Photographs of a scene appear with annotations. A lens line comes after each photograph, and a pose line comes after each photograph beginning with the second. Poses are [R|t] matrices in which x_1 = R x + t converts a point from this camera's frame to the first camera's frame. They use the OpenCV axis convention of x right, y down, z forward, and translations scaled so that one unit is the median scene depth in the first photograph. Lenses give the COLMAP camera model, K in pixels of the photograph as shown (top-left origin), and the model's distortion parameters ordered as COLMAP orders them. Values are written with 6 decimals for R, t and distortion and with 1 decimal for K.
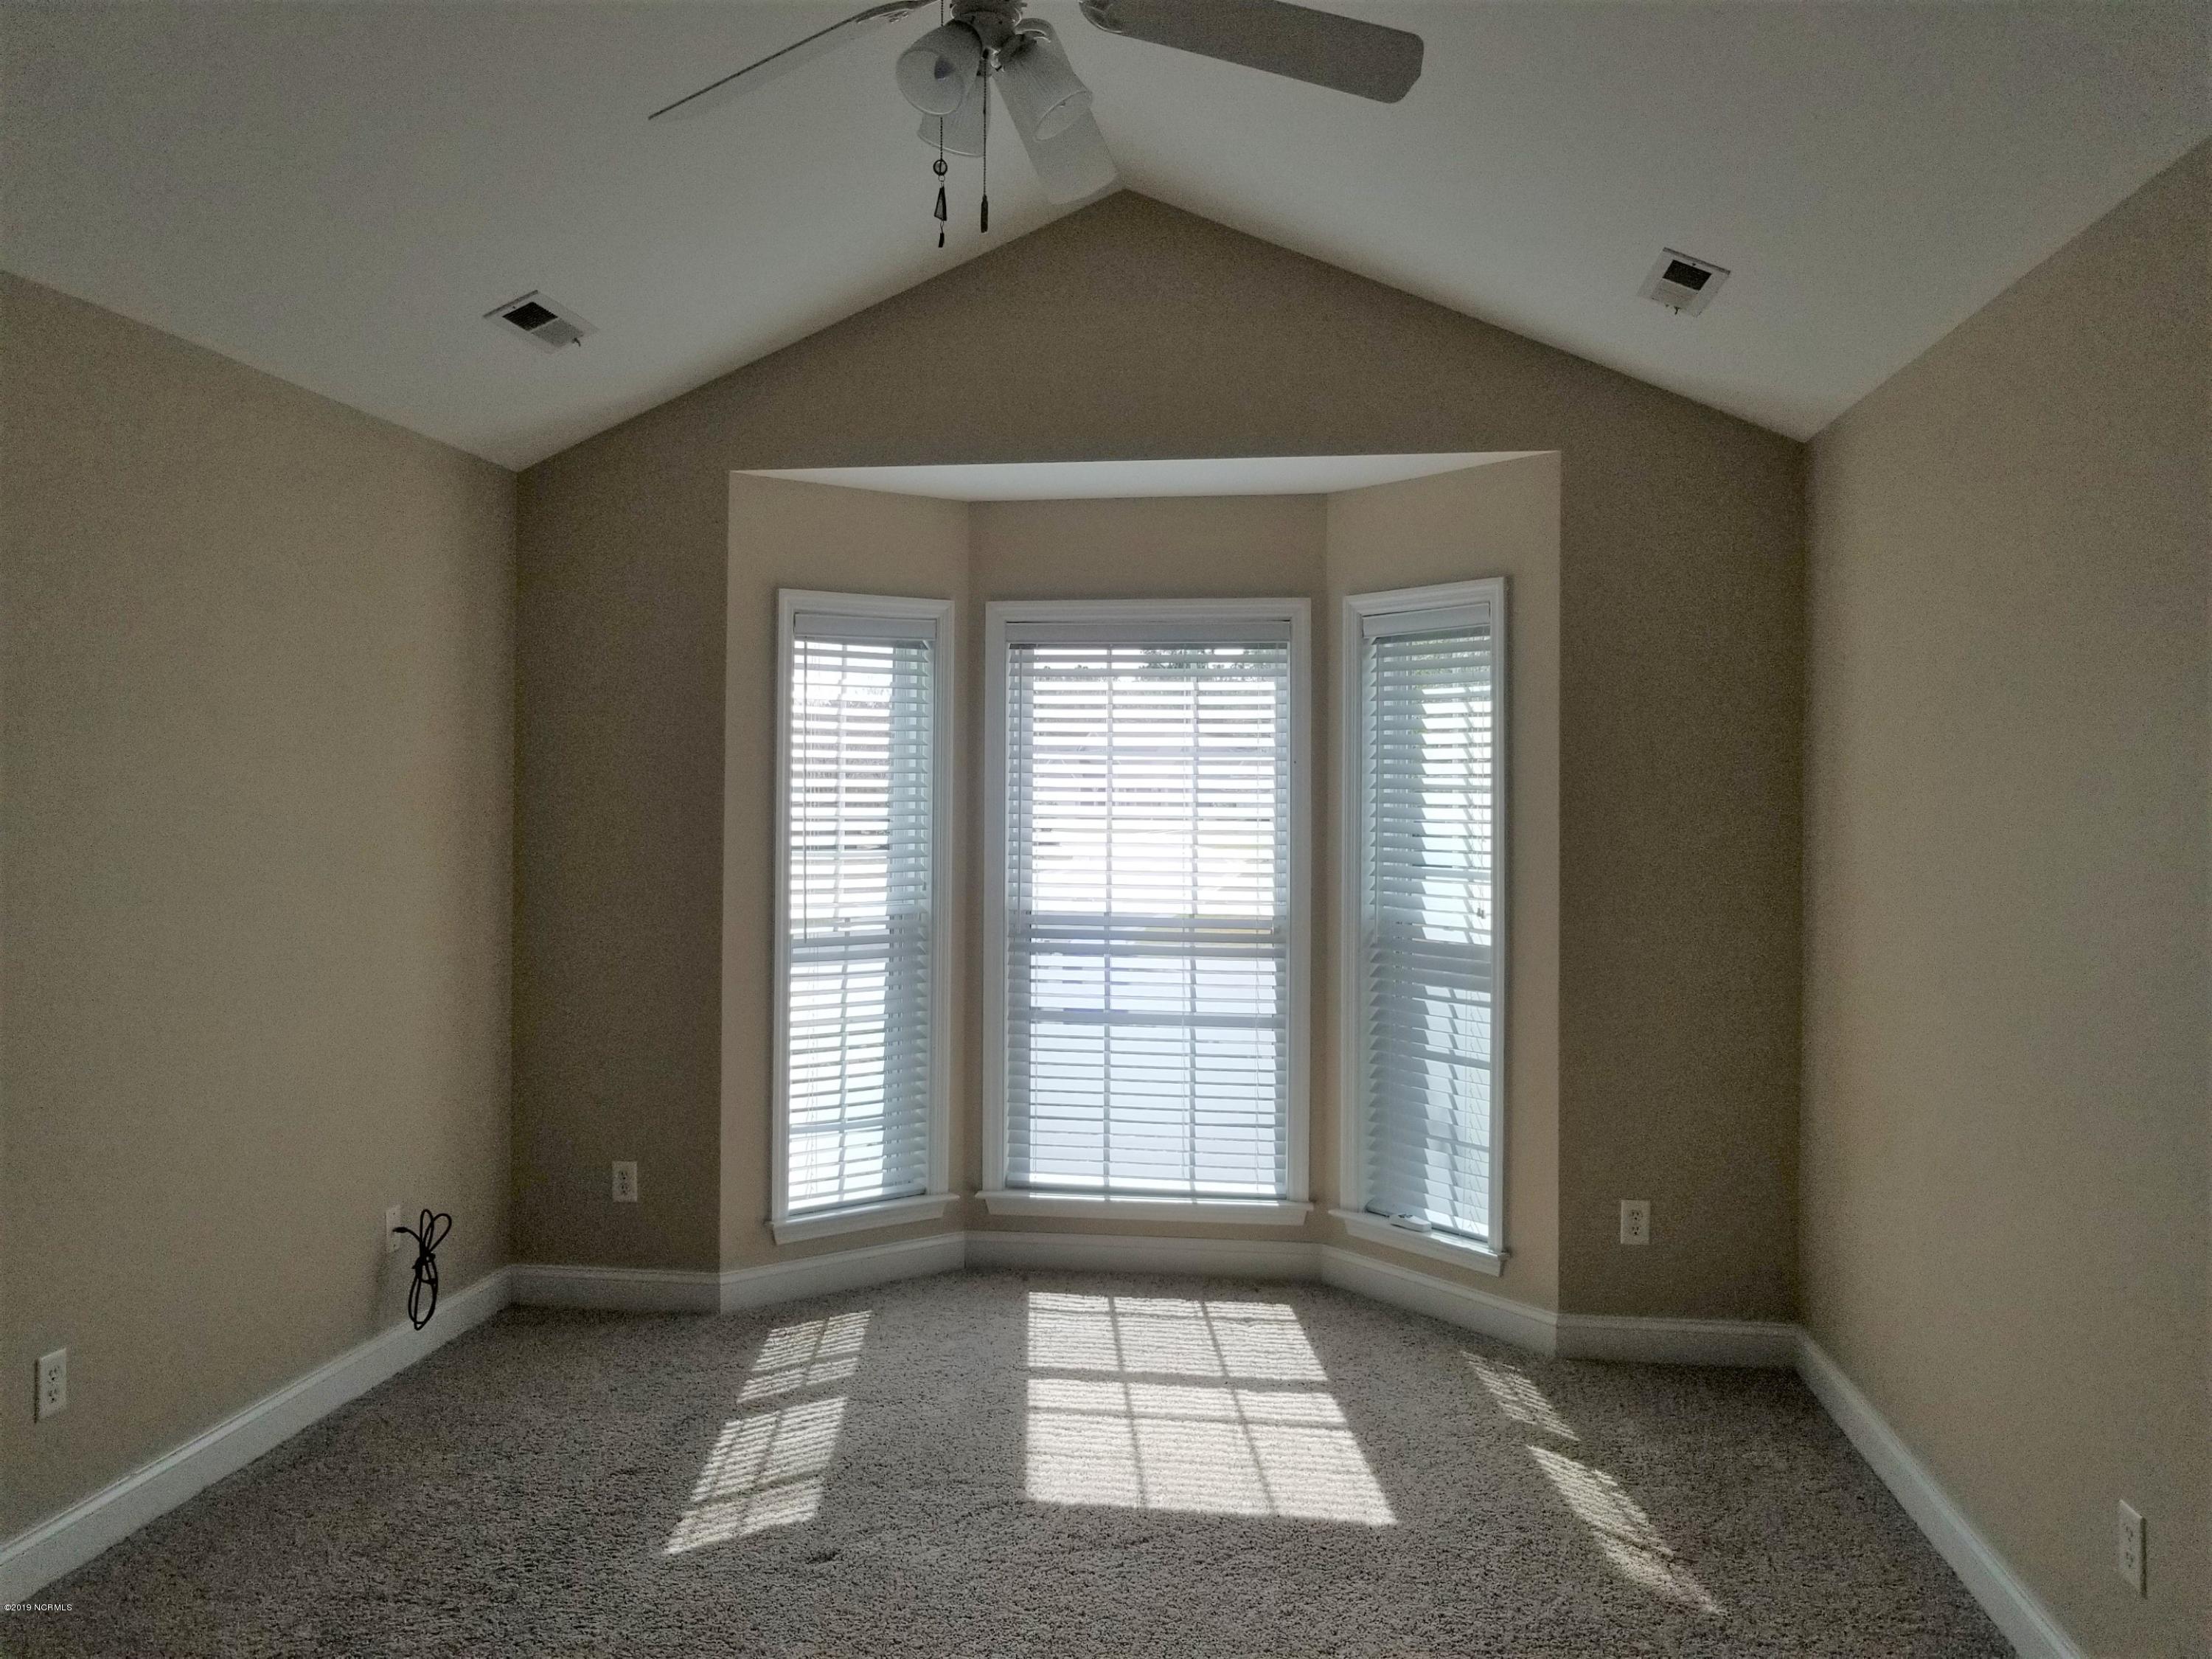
lens RADIAL K [[1769.7, 0, 1100.4], [0, 1769.7, 789.9], [0, 0, 1]] dist [-0.011320, -0.003141]
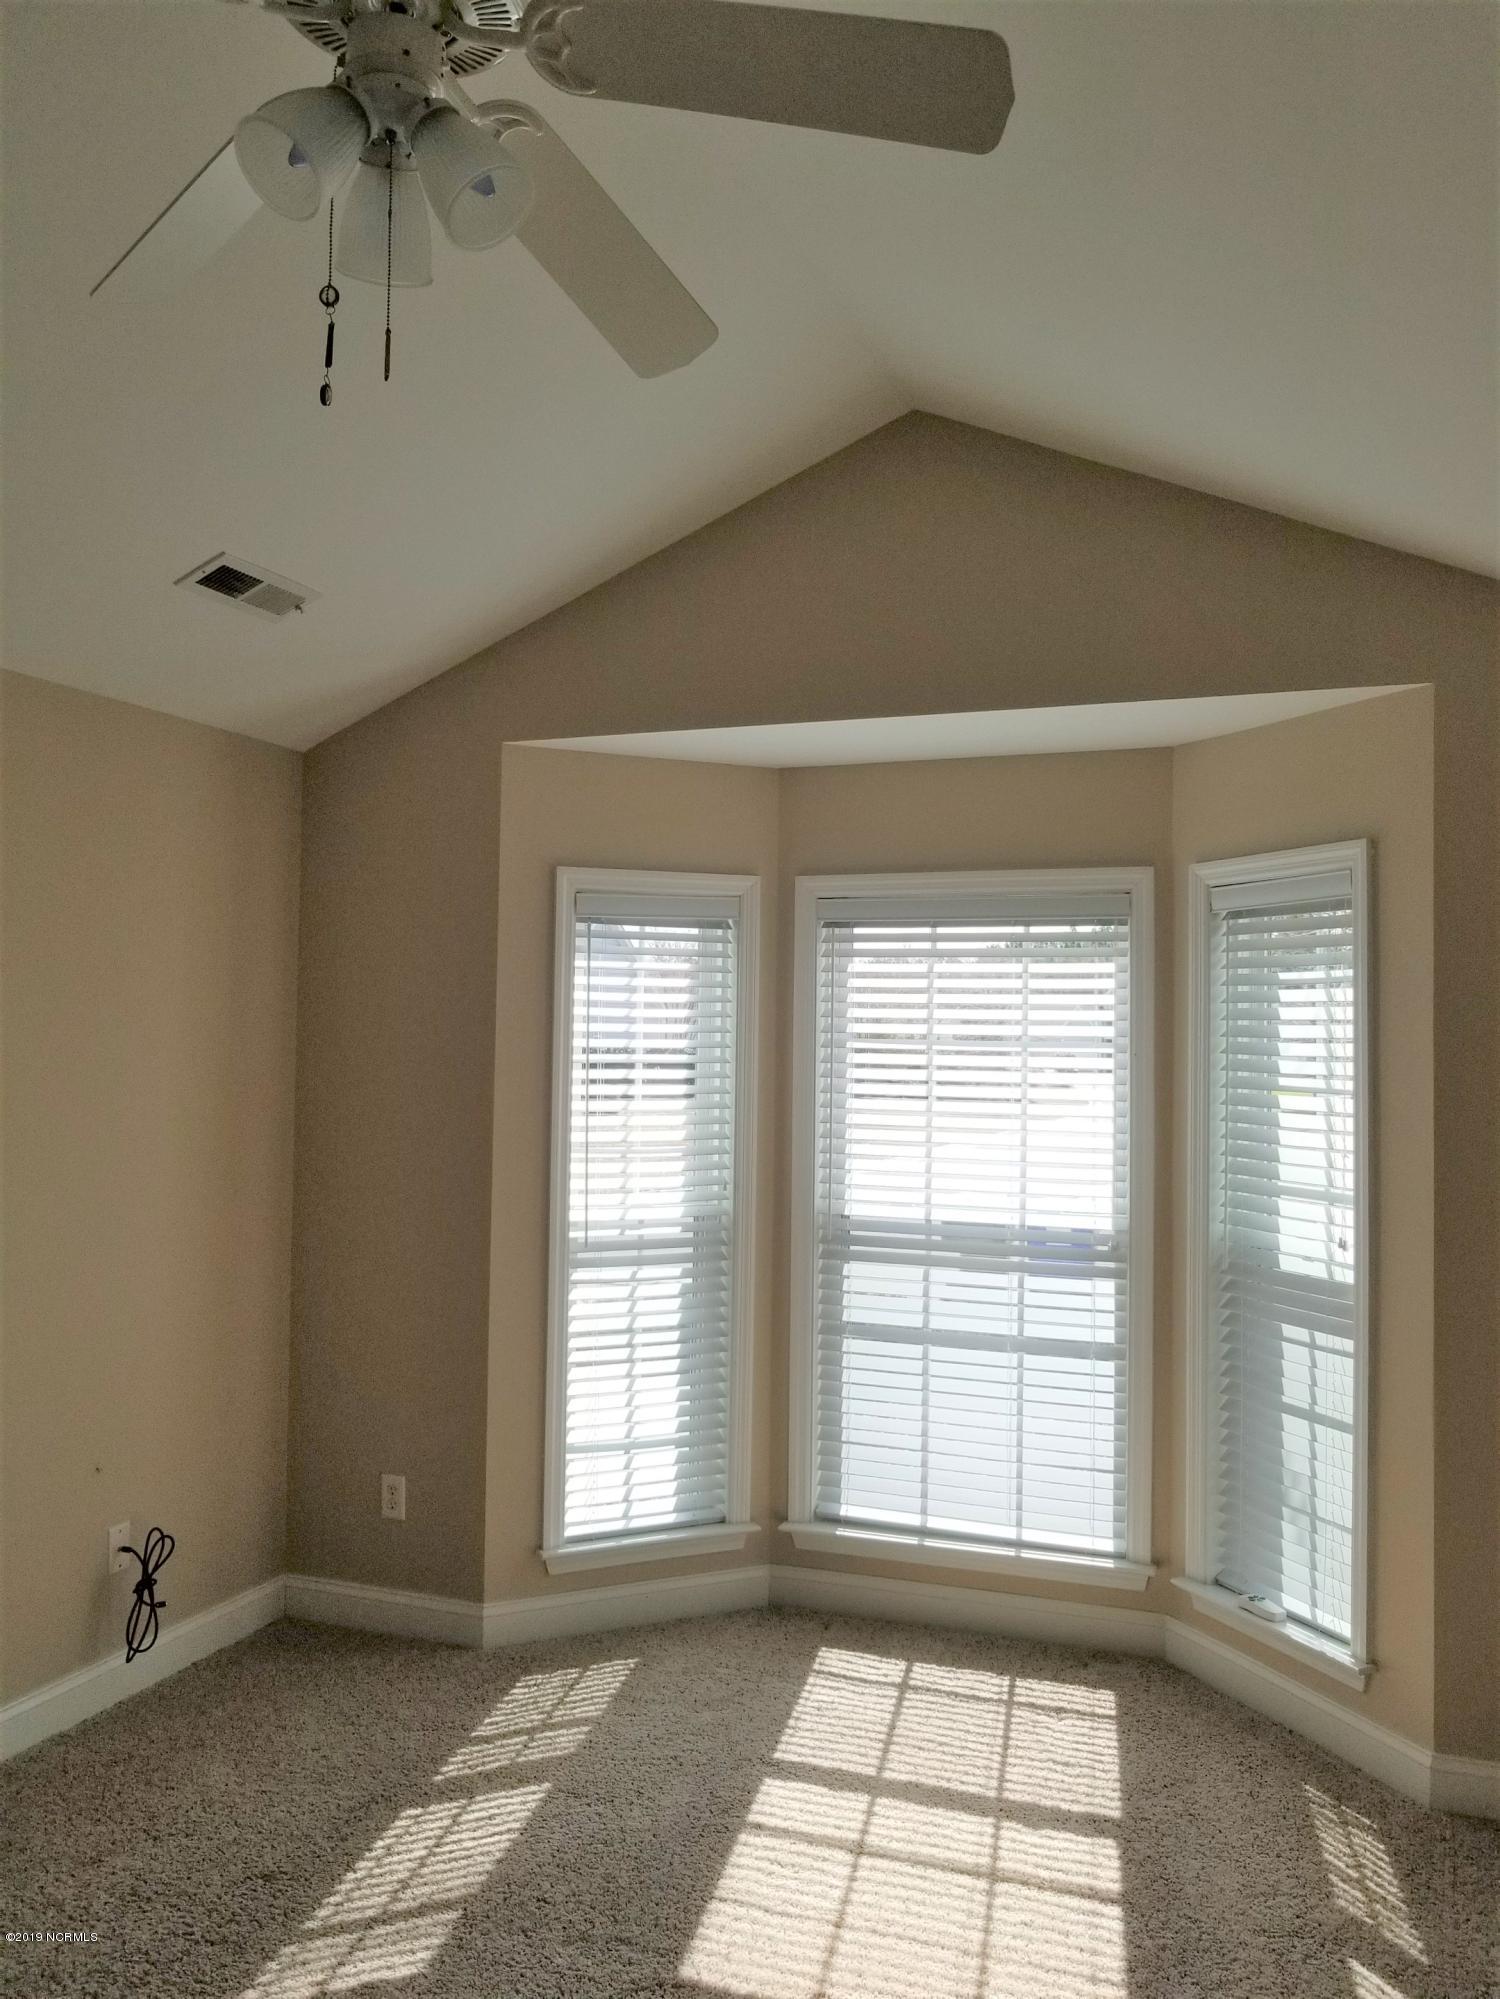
lens RADIAL K [[1599.6, 0, 778.7], [0, 1599.6, 1000.3], [0, 0, 1]] dist [-0.007499, -0.004648]
pose [[0.975988, 0.000529, -0.217822, 0.117077], [-0.006057, 0.999676, -0.024714, -0.023565], [0.217738, 0.025440, 0.975676, 0.203876]]
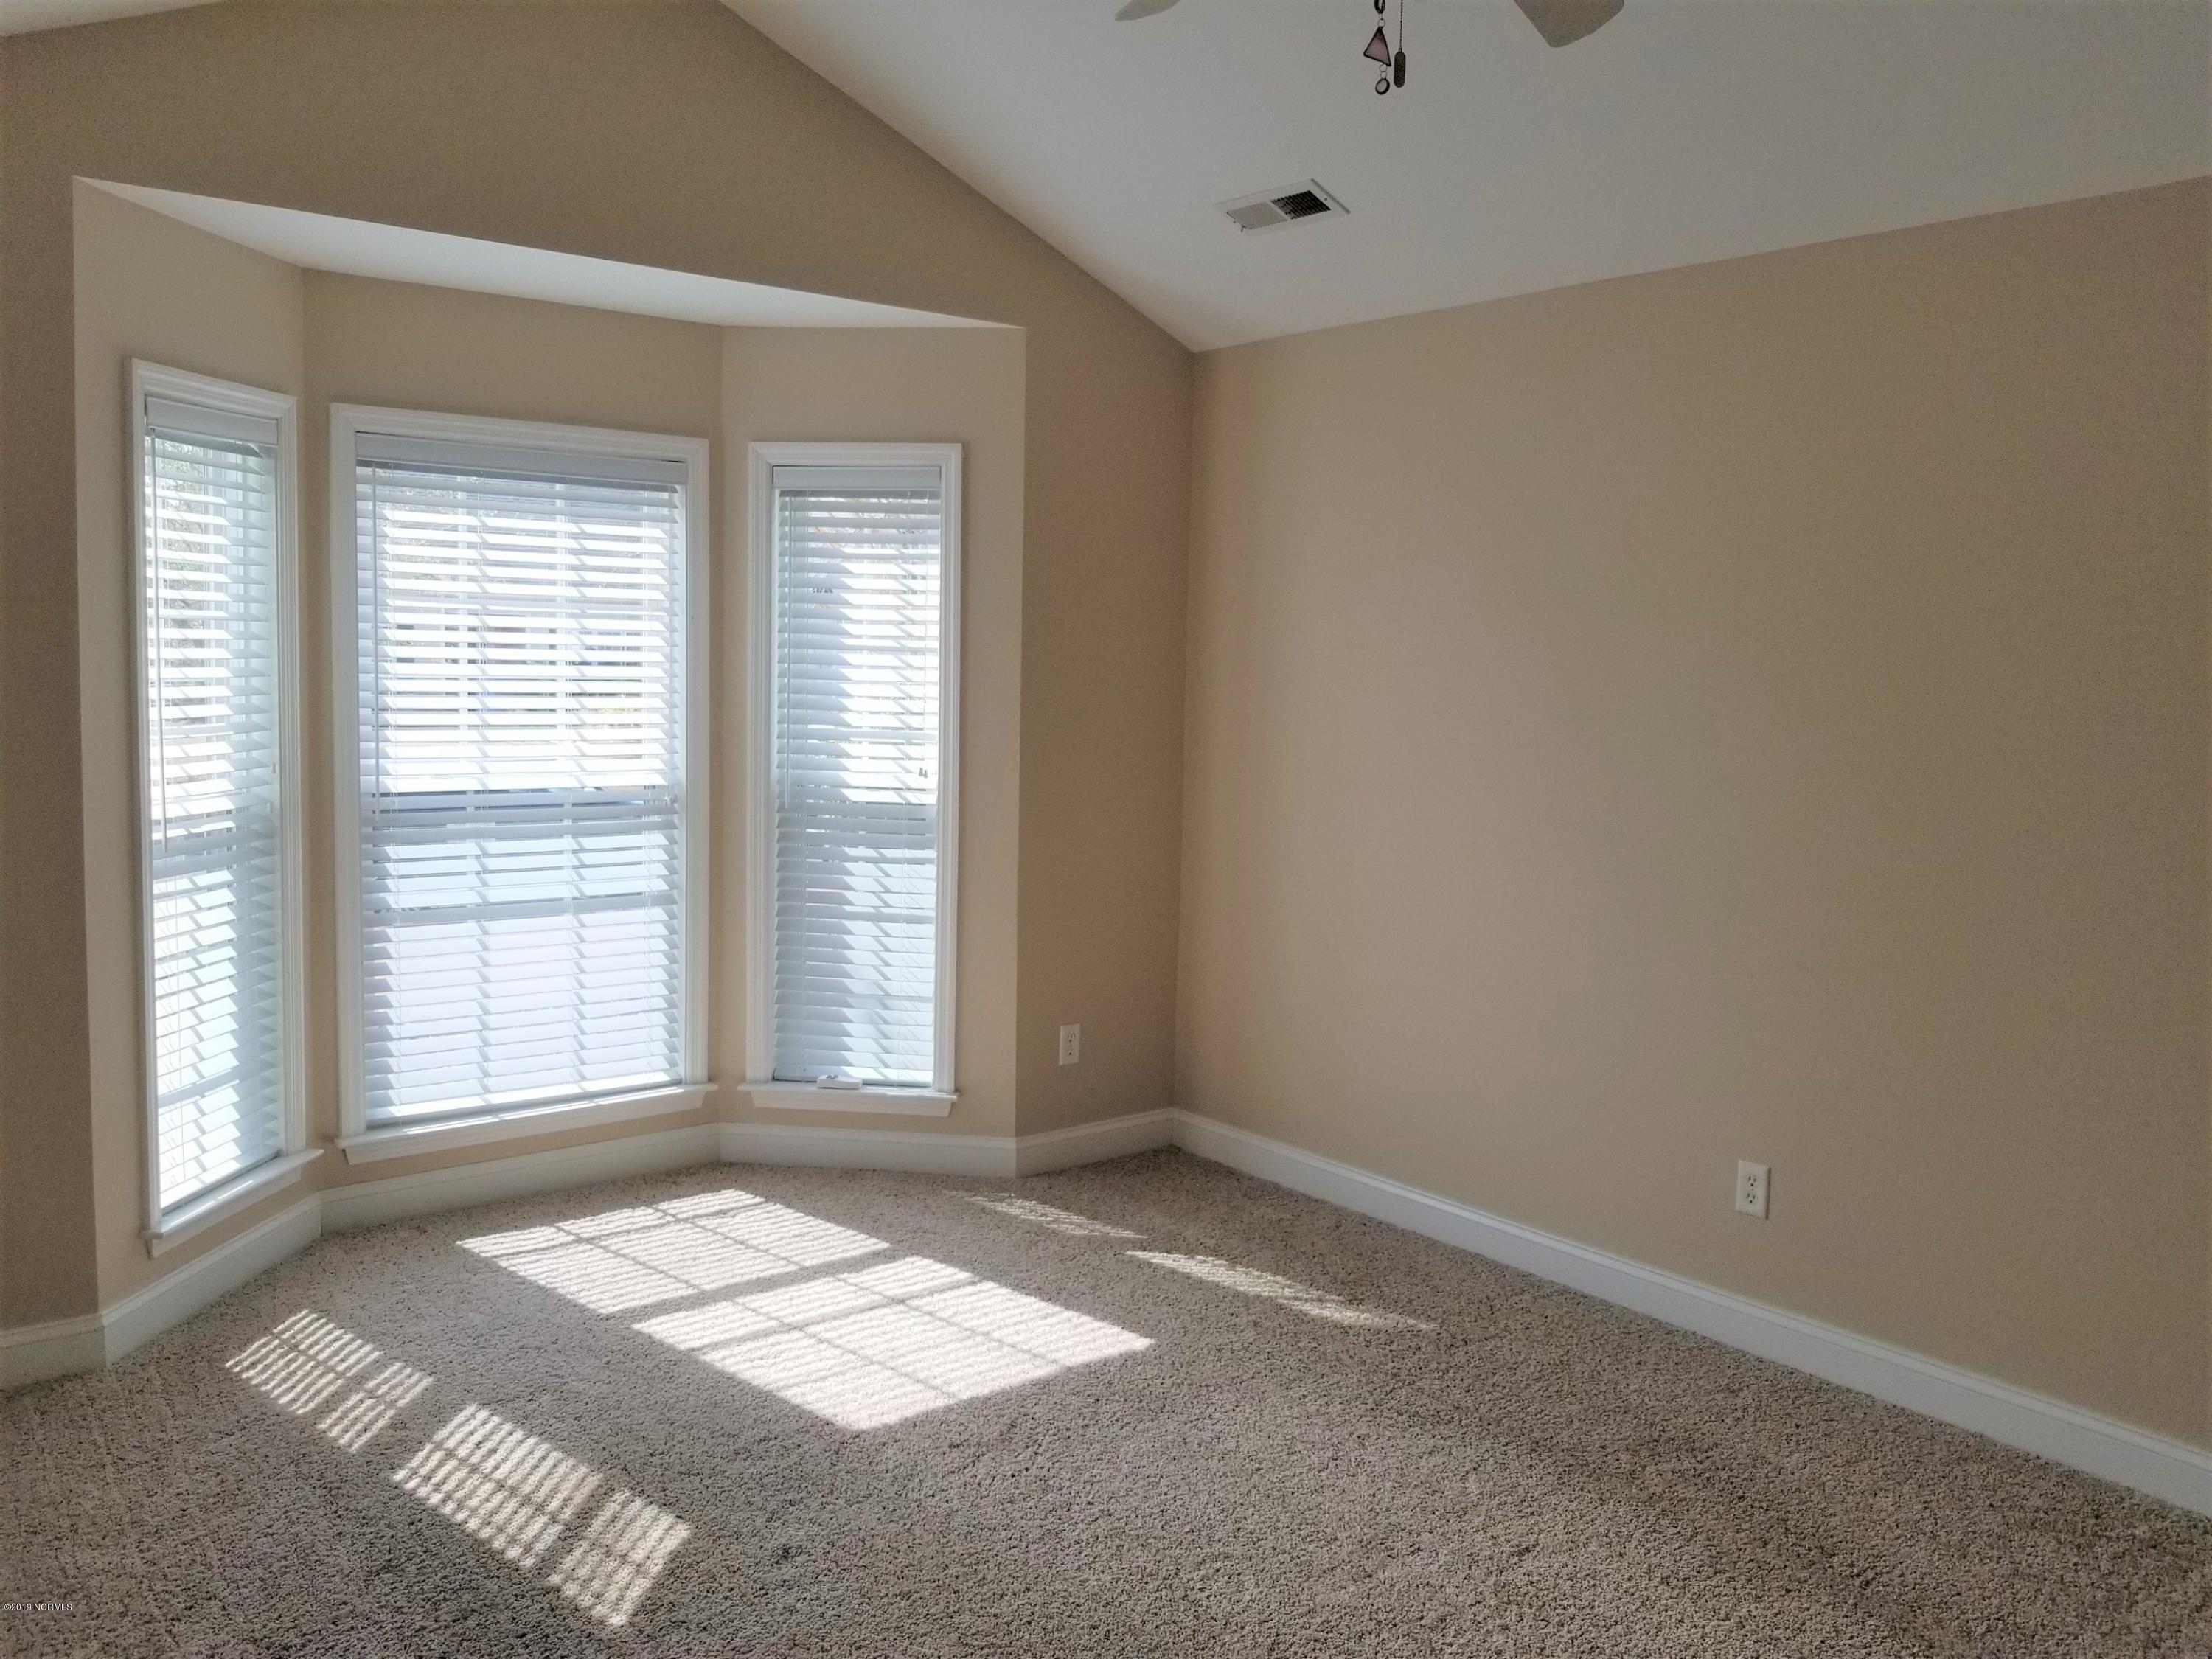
lens RADIAL K [[1746.0, 0, 1118.1], [0, 1746.0, 795.5], [0, 0, 1]] dist [-0.006082, -0.004274]
pose [[0.682573, -0.051692, 0.728987, -0.433437], [-0.018556, 0.995948, 0.087998, -0.008094], [-0.730582, -0.073592, 0.678848, 0.224078]]
